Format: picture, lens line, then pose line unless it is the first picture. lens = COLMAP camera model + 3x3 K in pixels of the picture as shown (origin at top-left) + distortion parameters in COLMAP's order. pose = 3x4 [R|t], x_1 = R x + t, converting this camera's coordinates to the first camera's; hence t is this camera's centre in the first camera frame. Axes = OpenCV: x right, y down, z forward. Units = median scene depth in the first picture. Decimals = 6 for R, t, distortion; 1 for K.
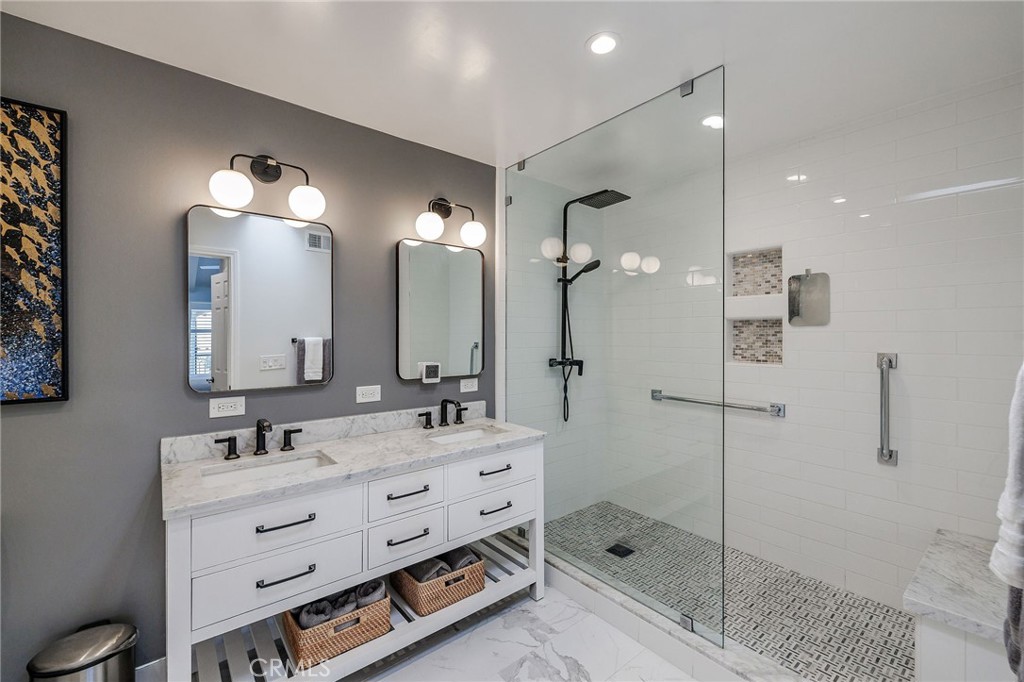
lens RADIAL K [[419.6, 0, 514.4], [0, 419.6, 337.4], [0, 0, 1]] dist [0.001284, 0.000370]
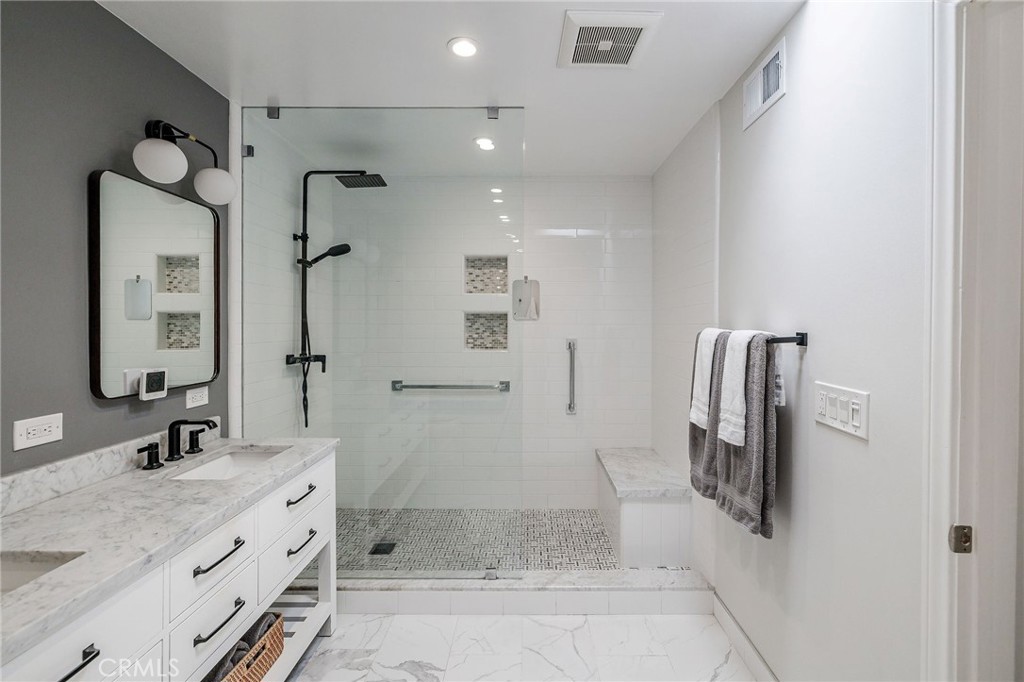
lens RADIAL K [[437.4, 0, 516.5], [0, 437.4, 333.2], [0, 0, 1]] dist [0.003738, 0.001153]
pose [[0.655300, -0.011805, 0.755276, -0.337117], [0.003620, 0.999915, 0.012489, -0.001297], [-0.755360, -0.005450, 0.655288, 0.116793]]
